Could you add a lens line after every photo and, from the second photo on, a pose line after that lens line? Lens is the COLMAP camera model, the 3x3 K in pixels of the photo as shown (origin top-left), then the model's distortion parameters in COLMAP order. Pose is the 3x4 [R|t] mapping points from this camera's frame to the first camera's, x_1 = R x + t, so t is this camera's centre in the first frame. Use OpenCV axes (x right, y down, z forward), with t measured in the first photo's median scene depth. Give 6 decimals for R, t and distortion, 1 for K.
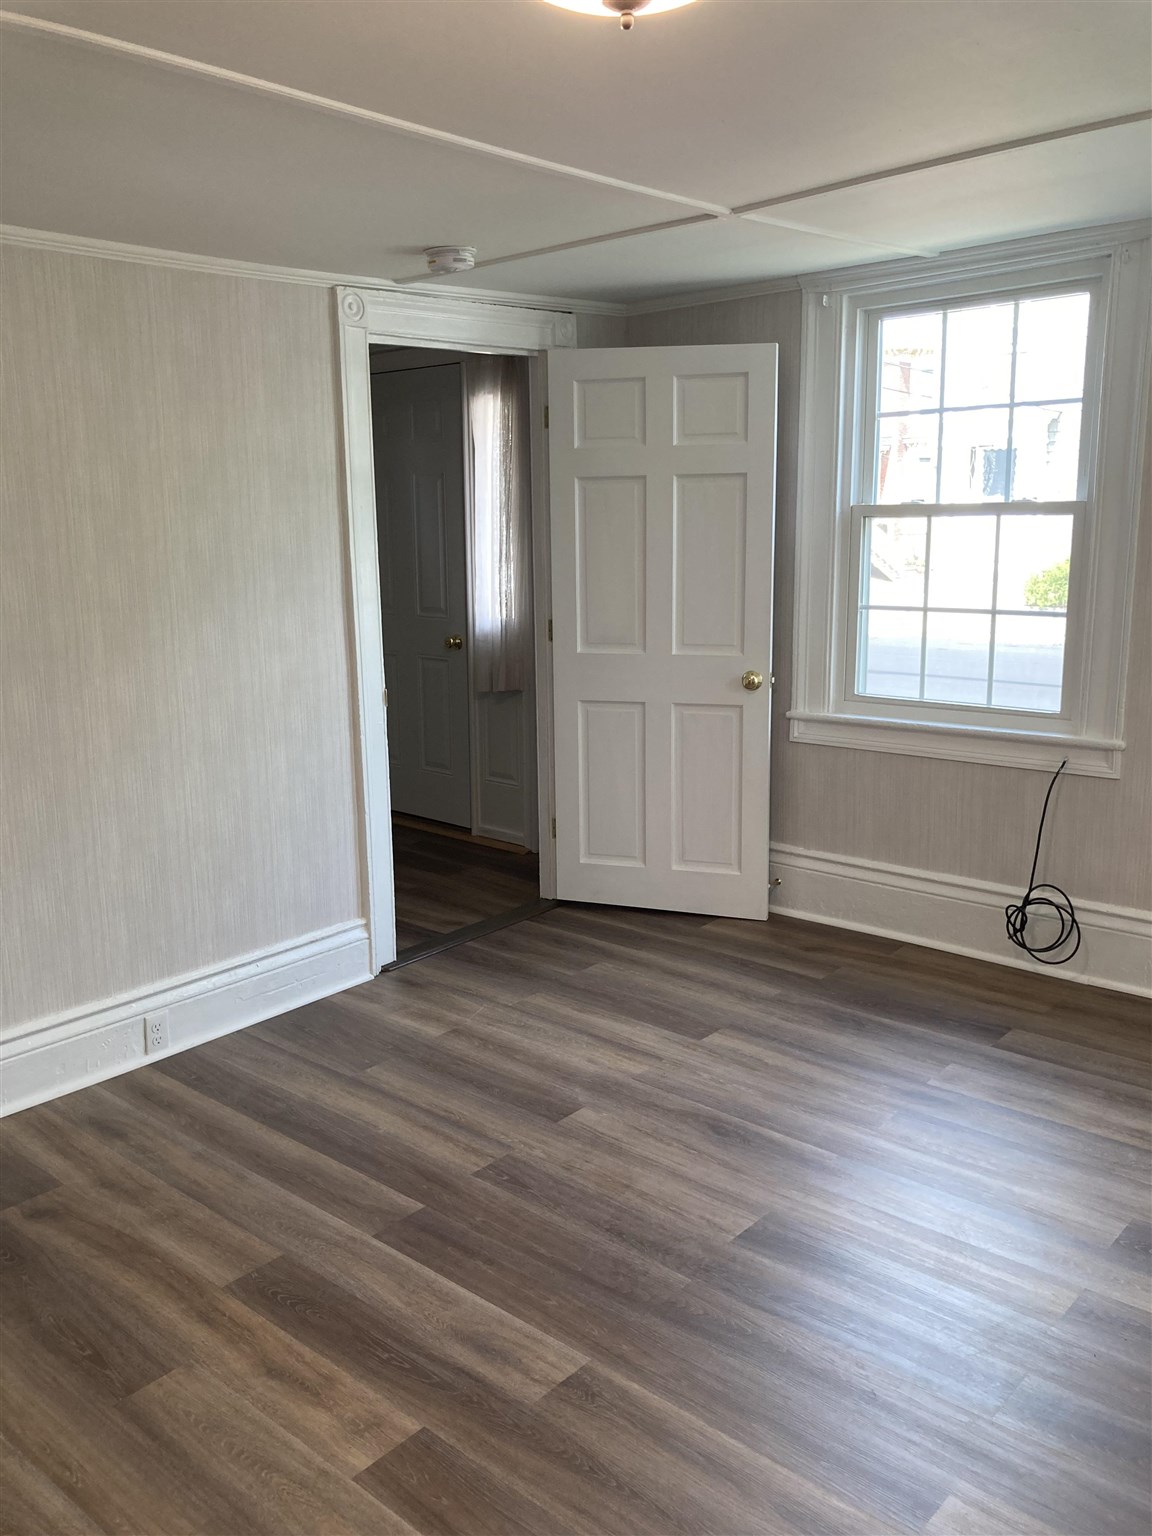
lens RADIAL K [[1268.6, 0, 576.0], [0, 1268.6, 768.0], [0, 0, 1]] dist [0.017401, -0.008850]
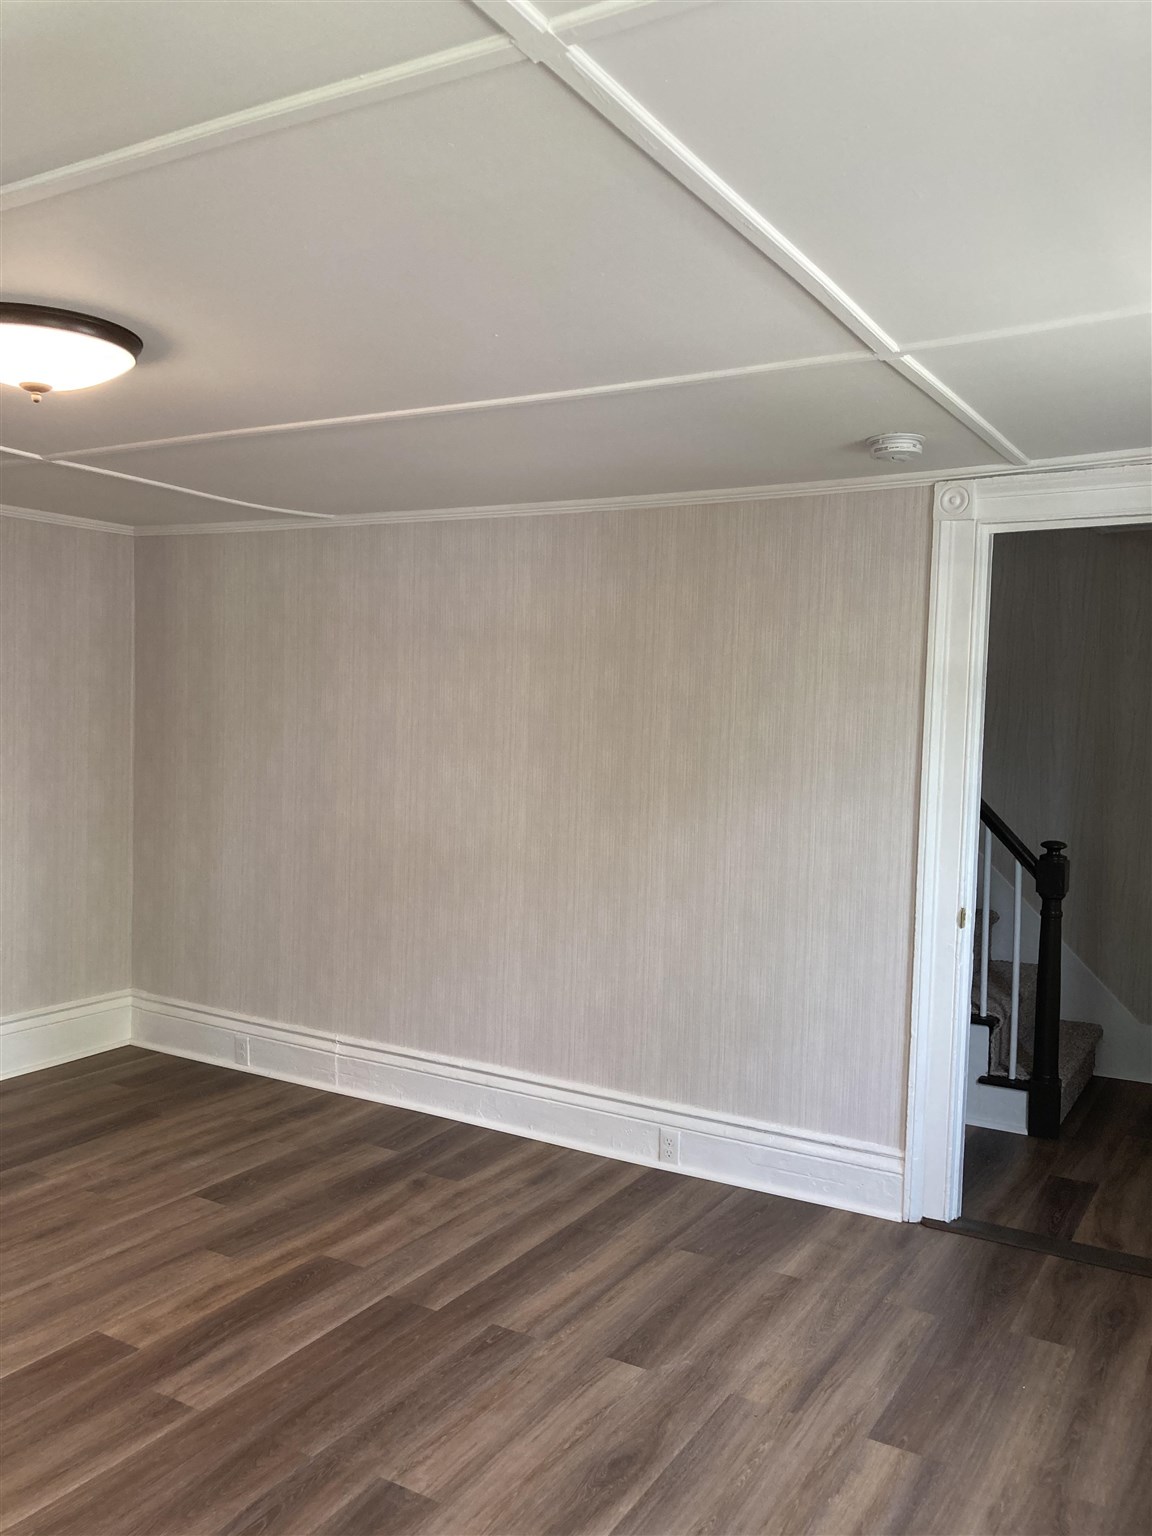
lens RADIAL K [[1268.6, 0, 576.0], [0, 1268.6, 768.0], [0, 0, 1]] dist [0.017401, -0.008850]
pose [[0.187169, 0.079874, -0.979075, 0.759447], [-0.219642, 0.974858, 0.037542, -0.152112], [0.957458, 0.208020, 0.200007, 0.620800]]
